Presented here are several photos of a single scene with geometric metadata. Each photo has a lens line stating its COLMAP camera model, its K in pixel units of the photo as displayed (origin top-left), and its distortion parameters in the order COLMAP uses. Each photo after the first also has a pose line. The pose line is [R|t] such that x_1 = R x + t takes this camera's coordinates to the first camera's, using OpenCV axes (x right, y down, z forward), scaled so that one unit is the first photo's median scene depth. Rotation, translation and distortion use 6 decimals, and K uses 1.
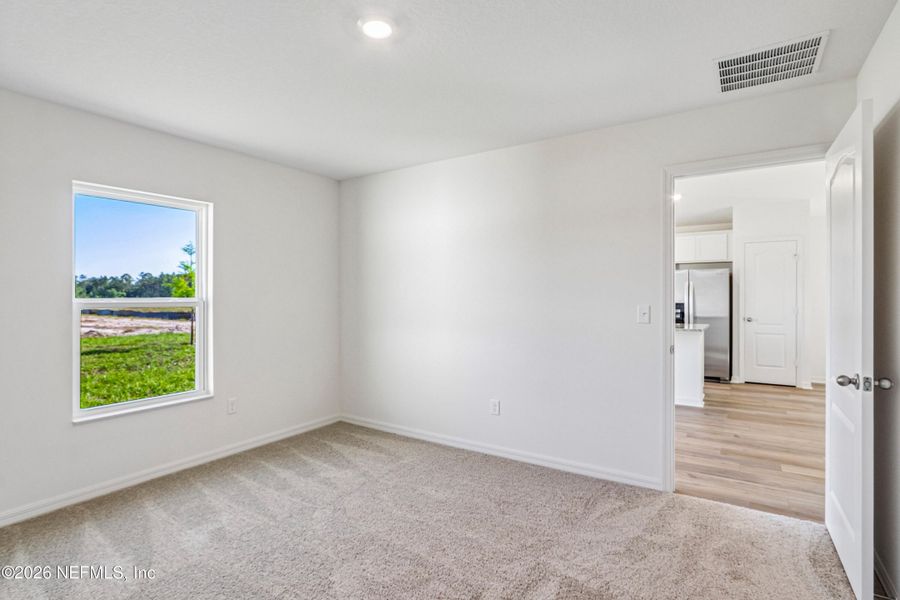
lens RADIAL K [[446.6, 0, 450.0], [0, 446.6, 300.0], [0, 0, 1]] dist [-0.003093, -0.000395]
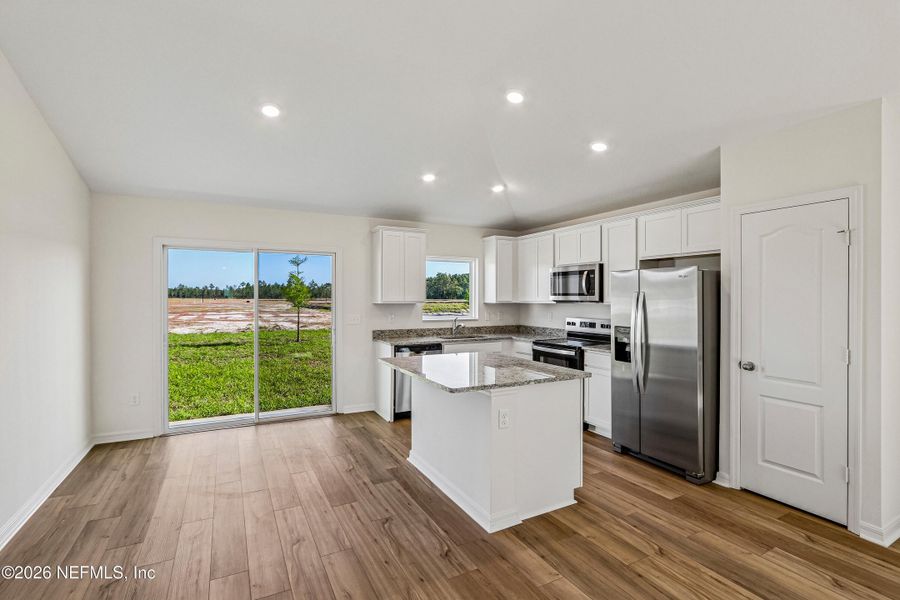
lens RADIAL K [[420.4, 0, 448.3], [0, 420.4, 297.9], [0, 0, 1]] dist [-0.004419, -0.001605]
pose [[0.877097, 0.004249, -0.480295, 0.316778], [-0.006714, 0.999972, -0.003416, -0.015578], [0.480267, 0.006221, 0.877100, 0.222789]]
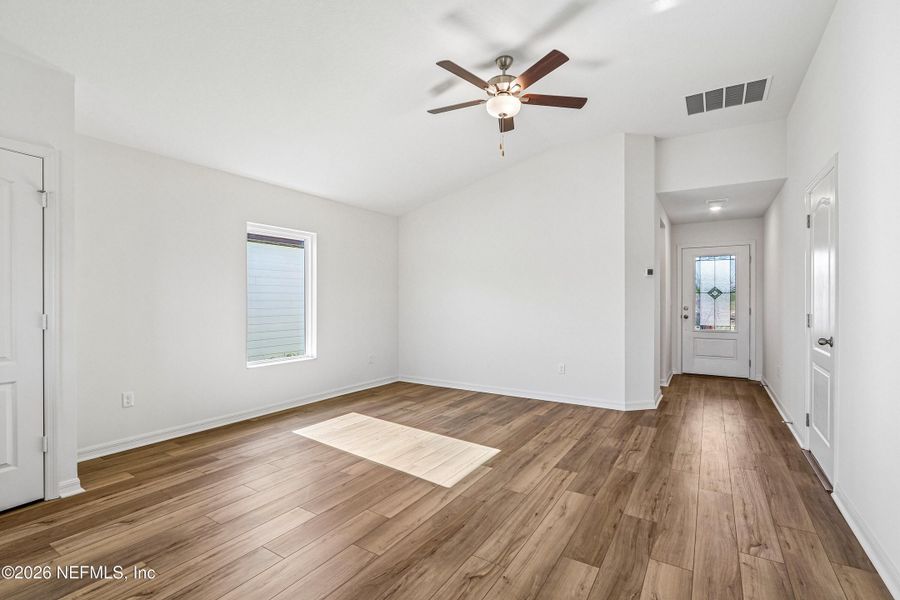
lens RADIAL K [[420.4, 0, 448.3], [0, 420.4, 297.9], [0, 0, 1]] dist [-0.004419, -0.001605]
pose [[-0.026488, 0.004331, 0.999640, 0.183638], [0.004419, 0.999981, -0.004216, 0.001685], [-0.999639, 0.004306, -0.026507, 0.312515]]
